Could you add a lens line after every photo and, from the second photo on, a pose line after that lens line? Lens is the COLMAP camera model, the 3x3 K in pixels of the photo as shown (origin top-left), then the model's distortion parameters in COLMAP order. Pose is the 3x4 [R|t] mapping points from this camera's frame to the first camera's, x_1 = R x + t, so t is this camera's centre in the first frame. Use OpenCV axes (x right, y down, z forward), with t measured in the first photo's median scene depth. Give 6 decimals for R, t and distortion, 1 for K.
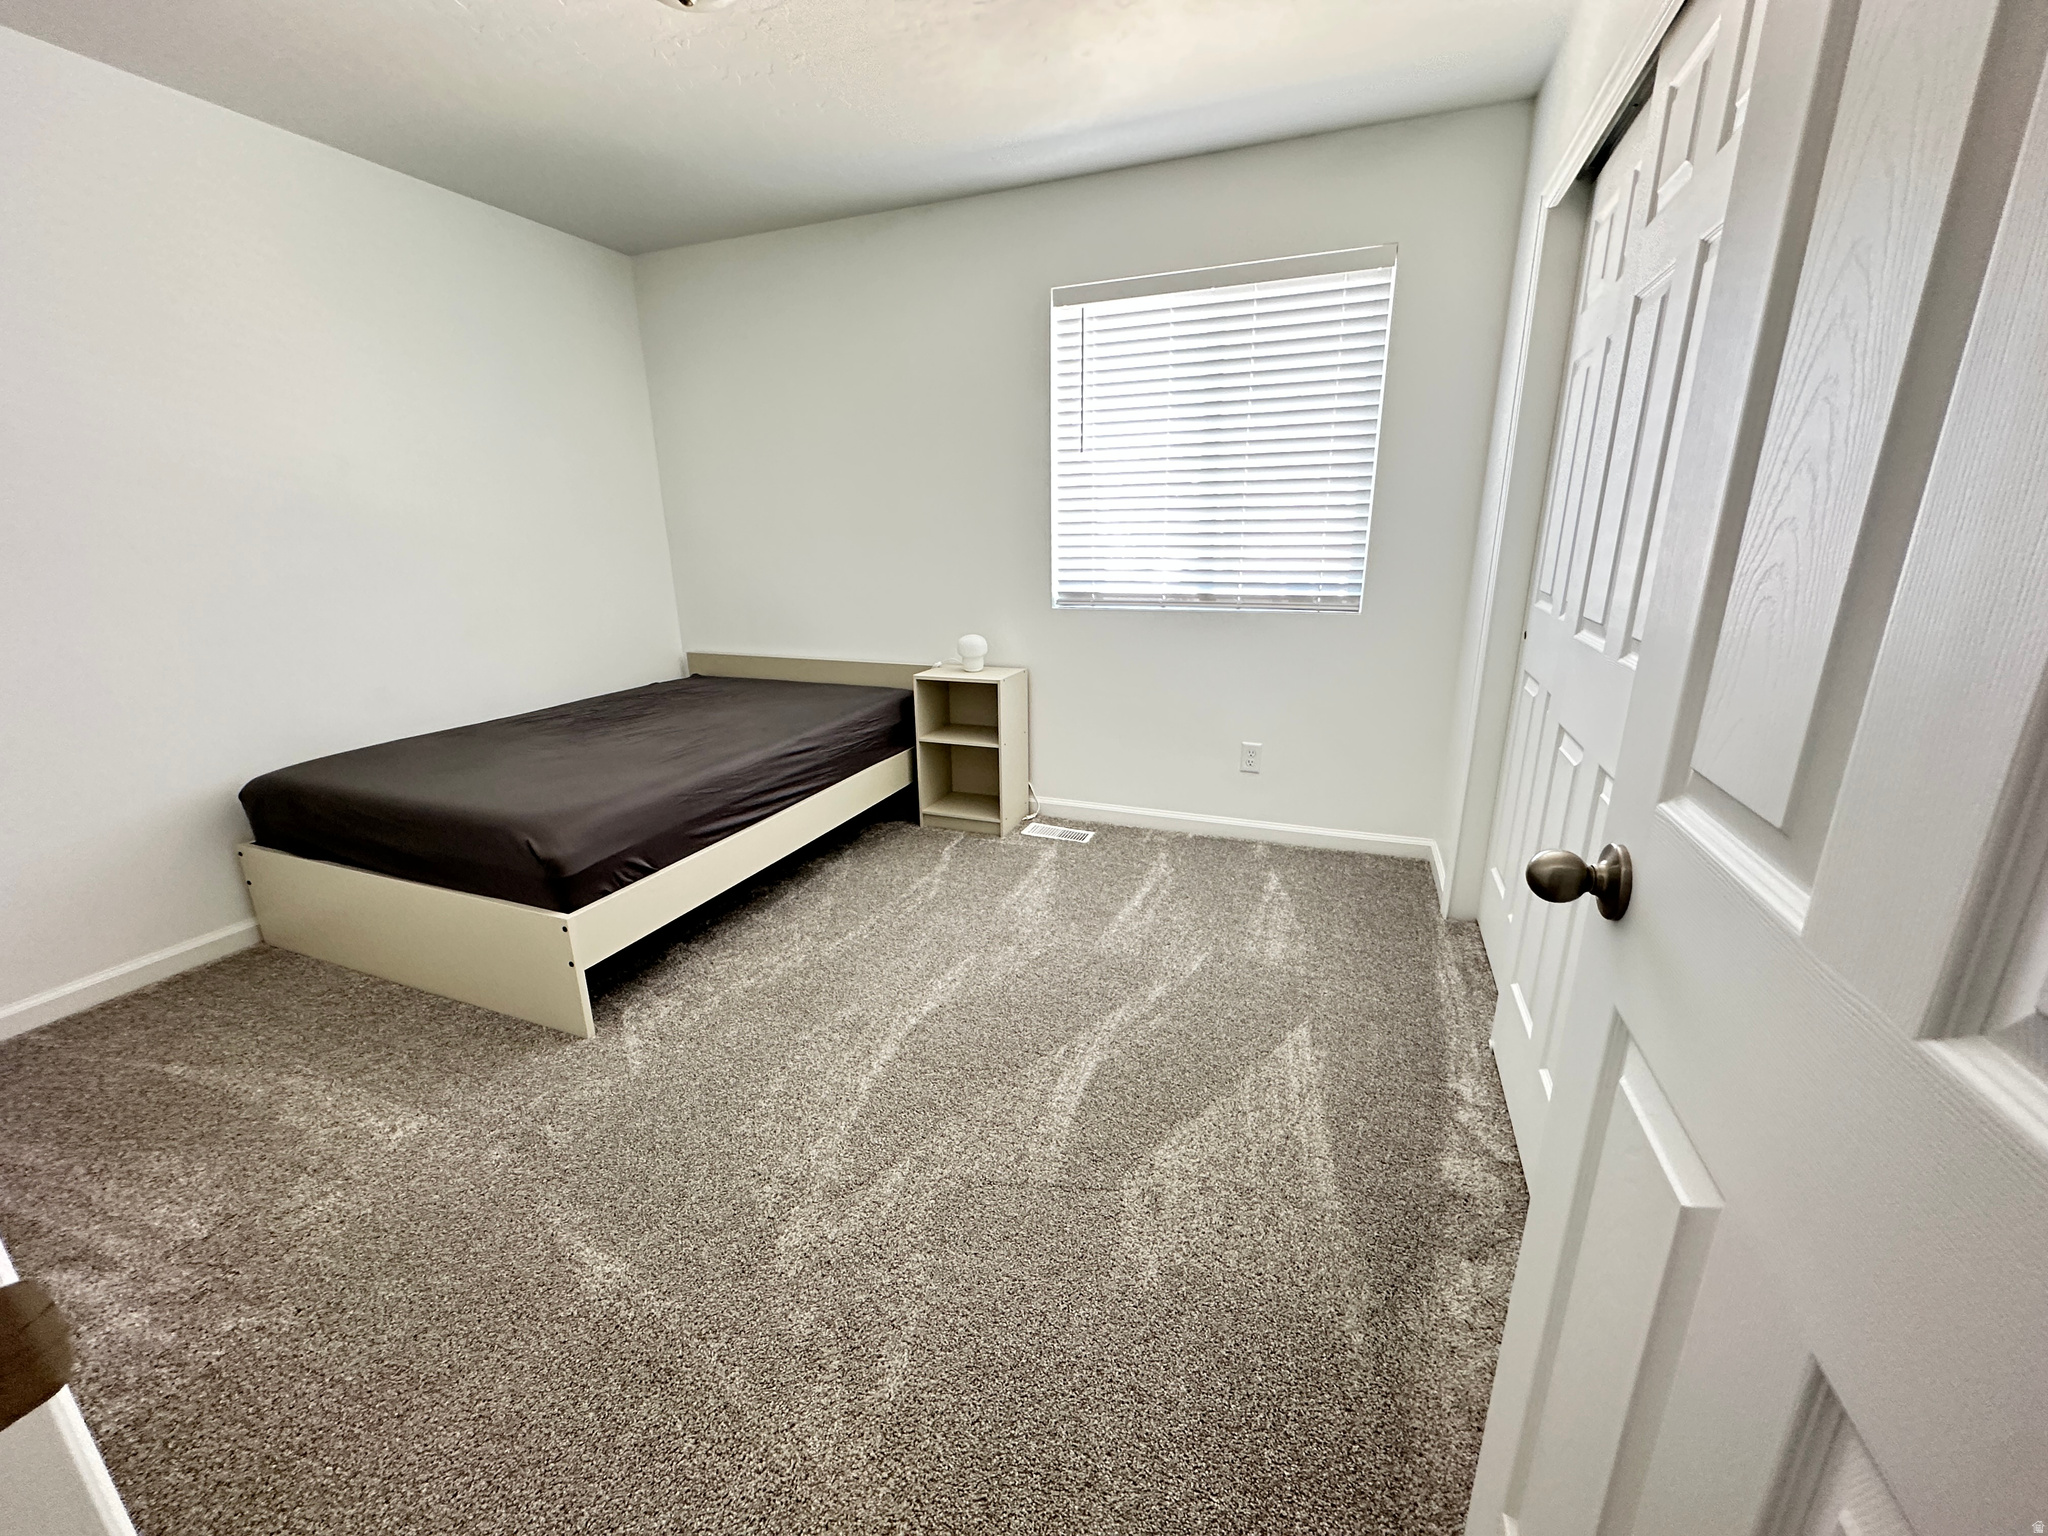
lens RADIAL K [[819.0, 0, 1023.9], [0, 819.0, 767.4], [0, 0, 1]] dist [-0.003586, 0.002191]
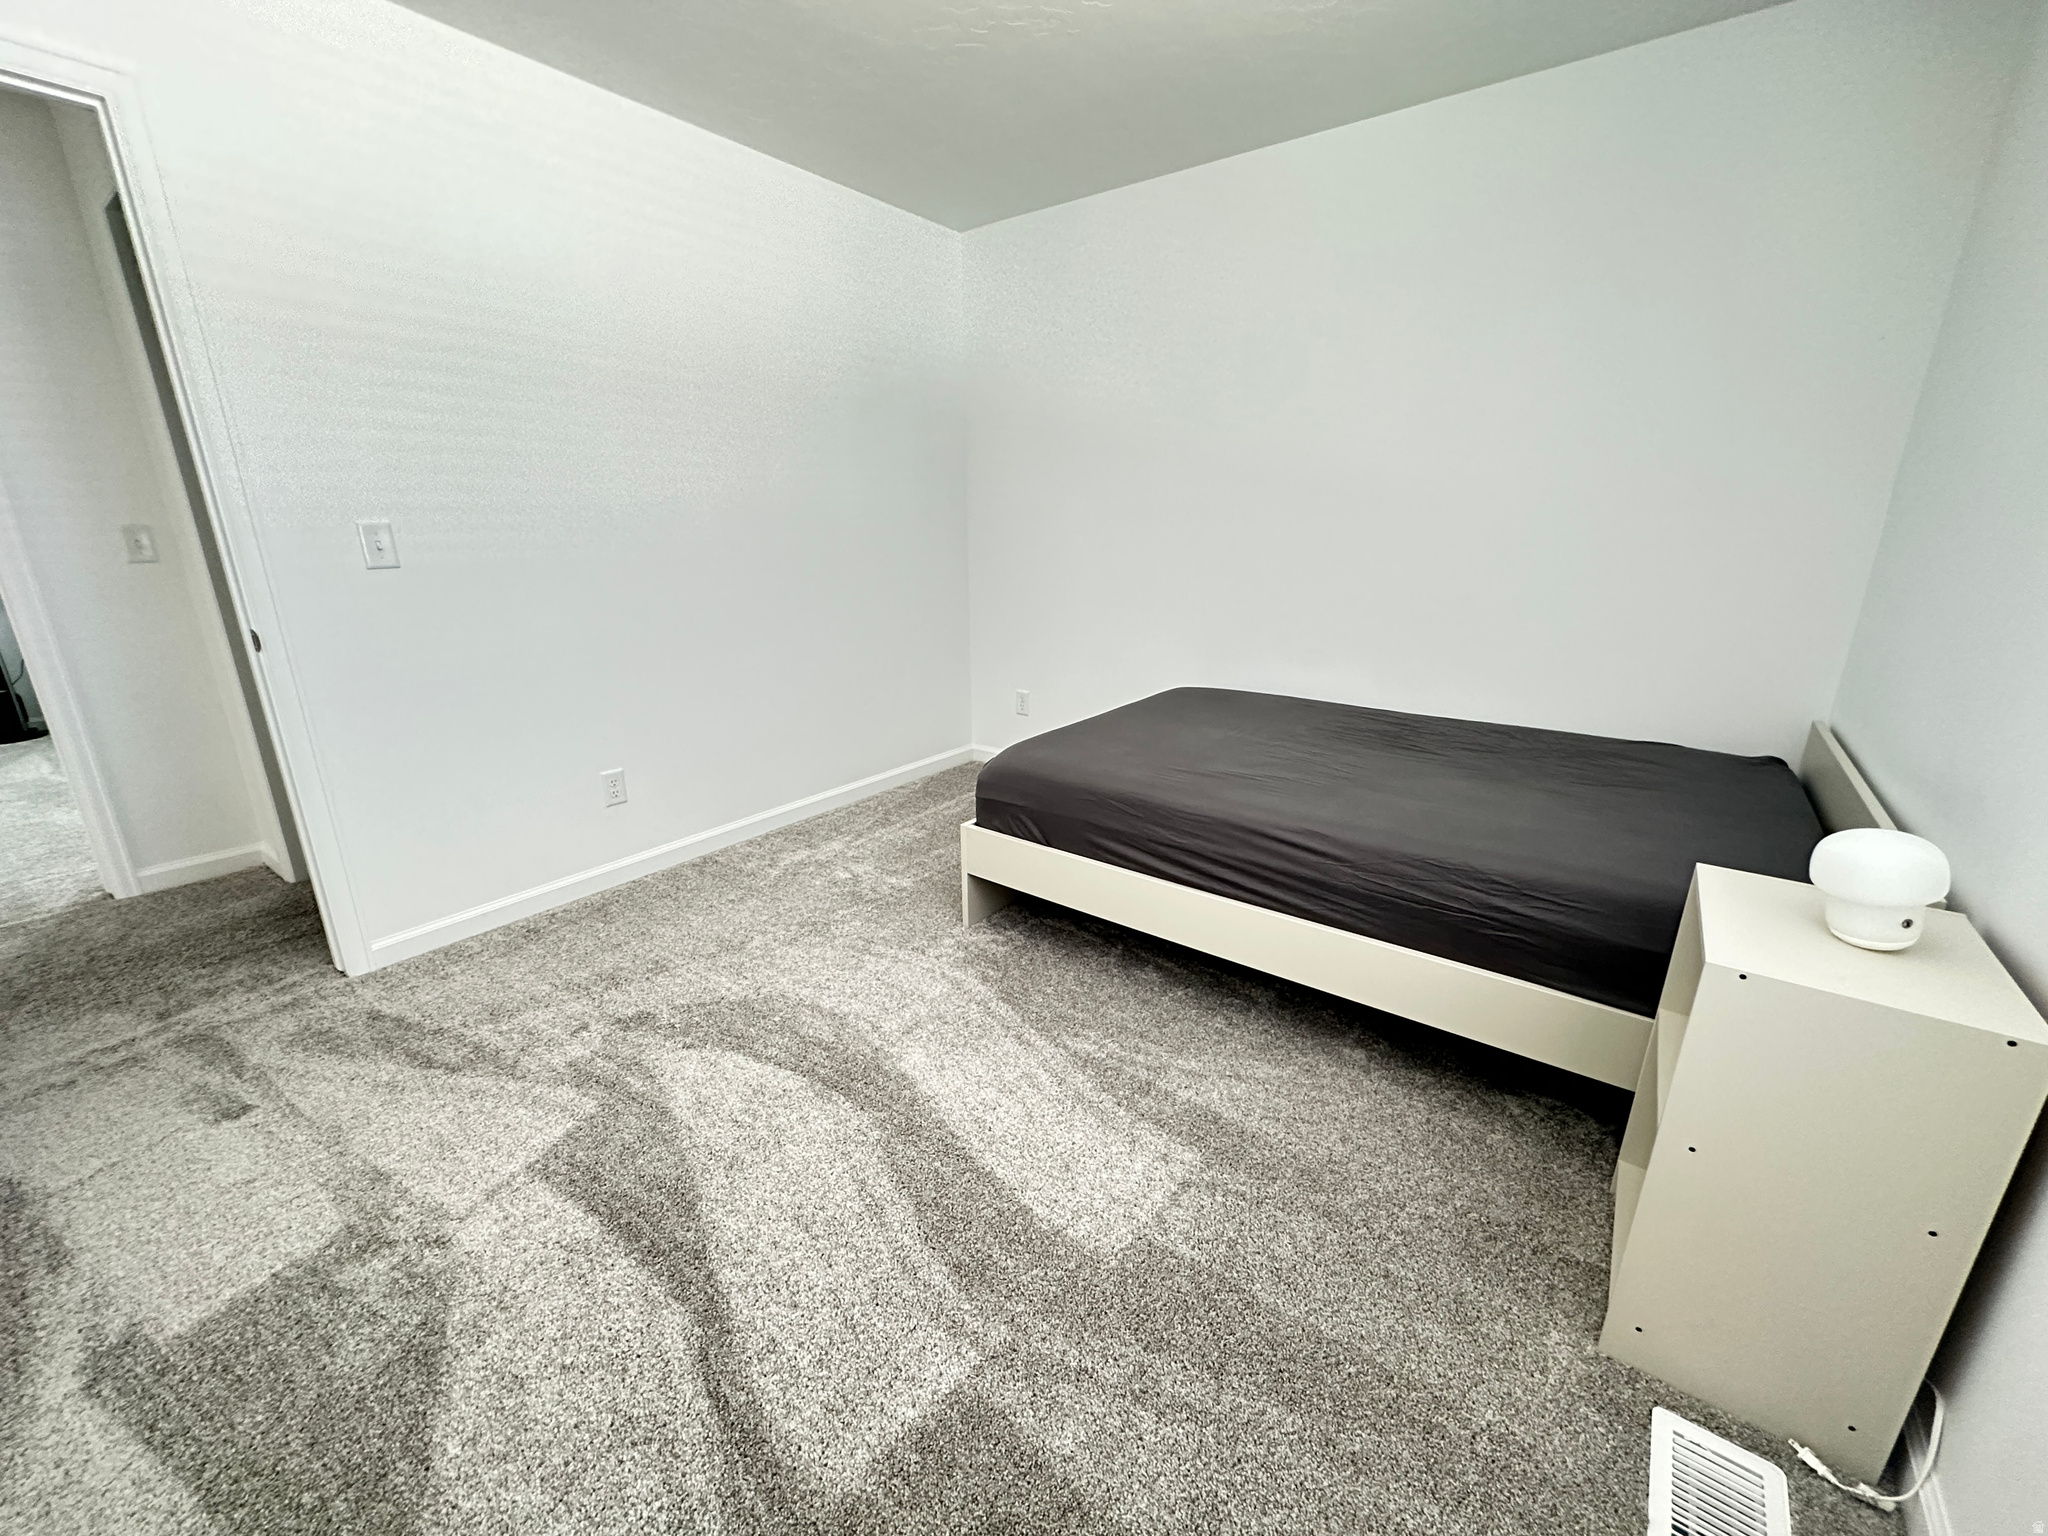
lens RADIAL K [[819.0, 0, 1025.2], [0, 819.0, 767.5], [0, 0, 1]] dist [-0.003586, 0.002191]
pose [[-0.245092, 0.295199, -0.923465, 0.354417], [-0.272697, 0.893070, 0.357858, -0.246384], [0.930358, 0.339534, -0.138384, 0.881117]]
